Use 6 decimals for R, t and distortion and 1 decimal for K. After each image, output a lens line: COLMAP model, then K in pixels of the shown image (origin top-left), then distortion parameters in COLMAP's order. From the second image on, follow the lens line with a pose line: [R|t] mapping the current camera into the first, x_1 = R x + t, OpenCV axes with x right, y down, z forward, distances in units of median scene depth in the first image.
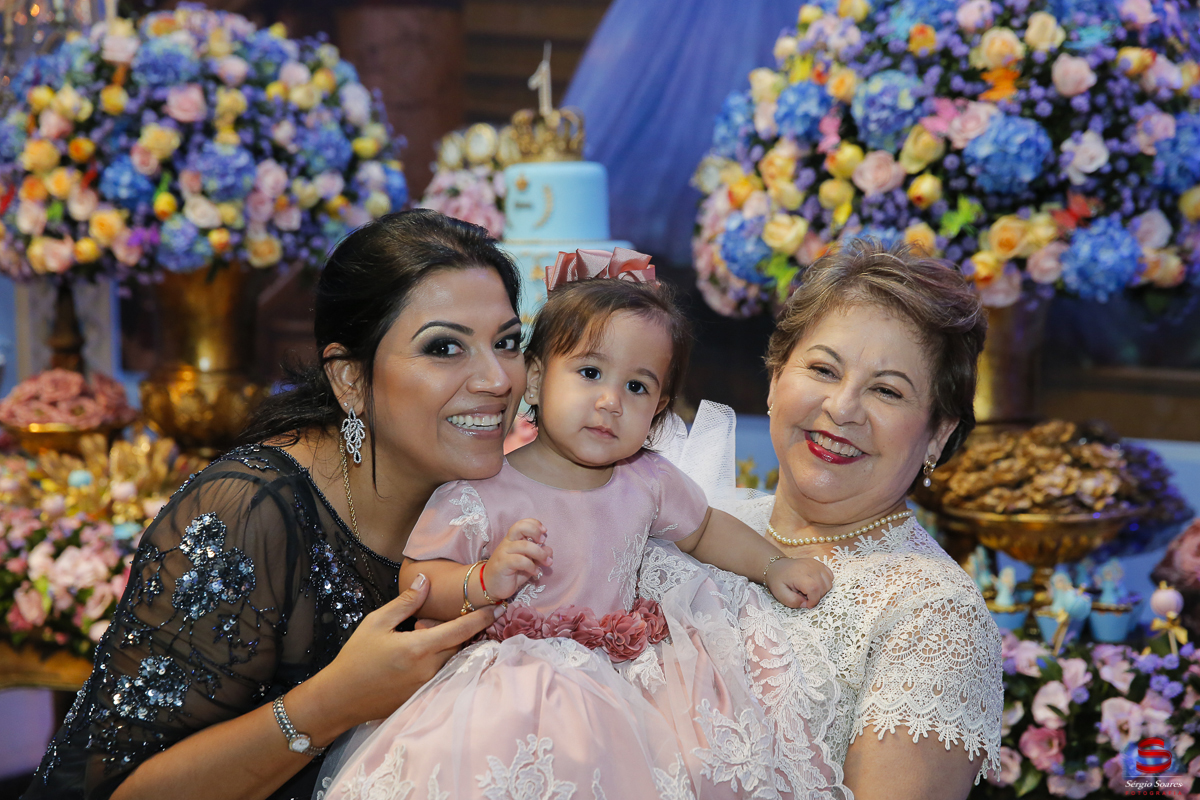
lens RADIAL K [[1985.2, 0, 600.0], [0, 1985.2, 400.0], [0, 0, 1]] dist [0.149444, 0.122513]
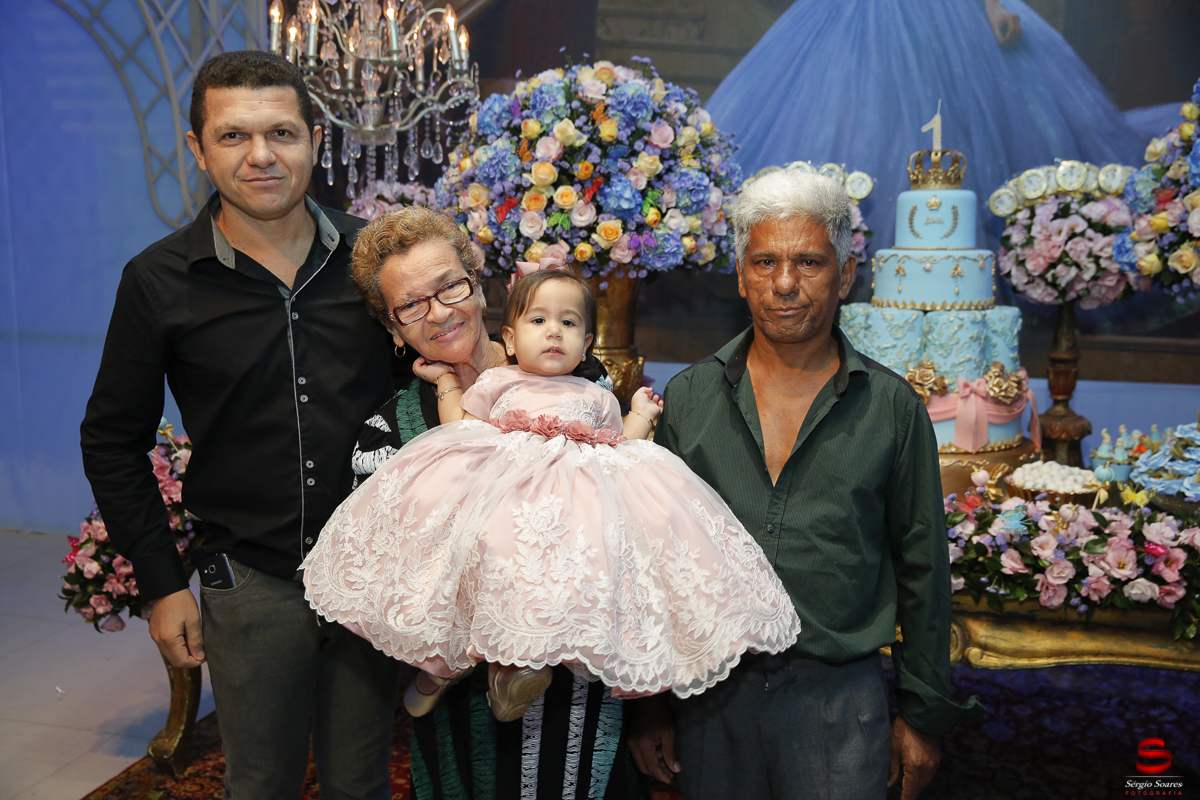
lens RADIAL K [[1176.9, 0, 600.0], [0, 1176.9, 400.0], [0, 0, 1]] dist [-0.003762, 0.033837]
pose [[0.949049, -0.028972, 0.313794, -0.474814], [0.015075, 0.998799, 0.046625, -0.017122], [-0.314768, -0.039518, 0.948346, 0.306210]]
